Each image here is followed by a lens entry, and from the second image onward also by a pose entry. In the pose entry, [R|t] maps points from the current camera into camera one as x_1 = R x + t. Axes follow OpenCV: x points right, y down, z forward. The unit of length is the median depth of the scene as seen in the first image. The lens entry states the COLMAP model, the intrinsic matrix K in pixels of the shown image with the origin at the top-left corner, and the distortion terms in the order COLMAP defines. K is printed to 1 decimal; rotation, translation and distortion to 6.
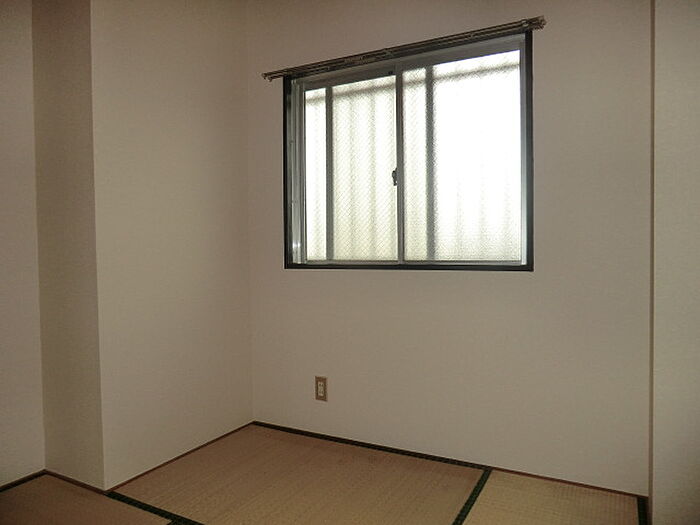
lens RADIAL K [[505.5, 0, 351.6], [0, 505.5, 263.4], [0, 0, 1]] dist [-0.096669, 0.088285]
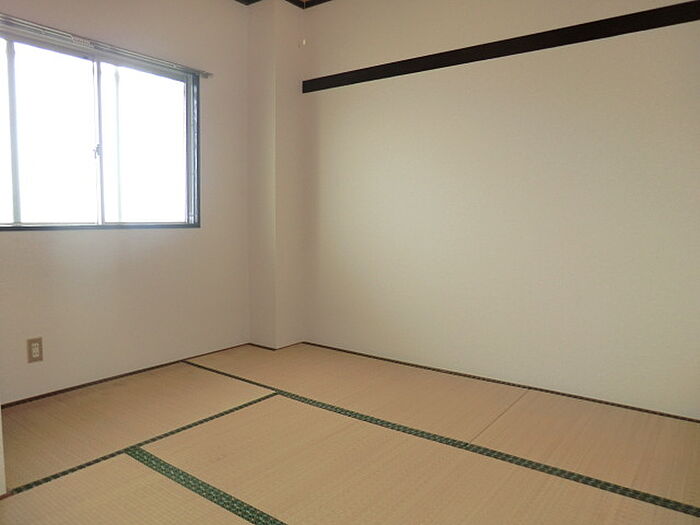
lens RADIAL K [[505.5, 0, 351.6], [0, 505.5, 263.4], [0, 0, 1]] dist [-0.096669, 0.088285]
pose [[0.135578, -0.073471, 0.988039, -0.942963], [0.026410, 0.997160, 0.070525, 0.023751], [-0.990415, 0.016533, 0.137134, 0.236786]]
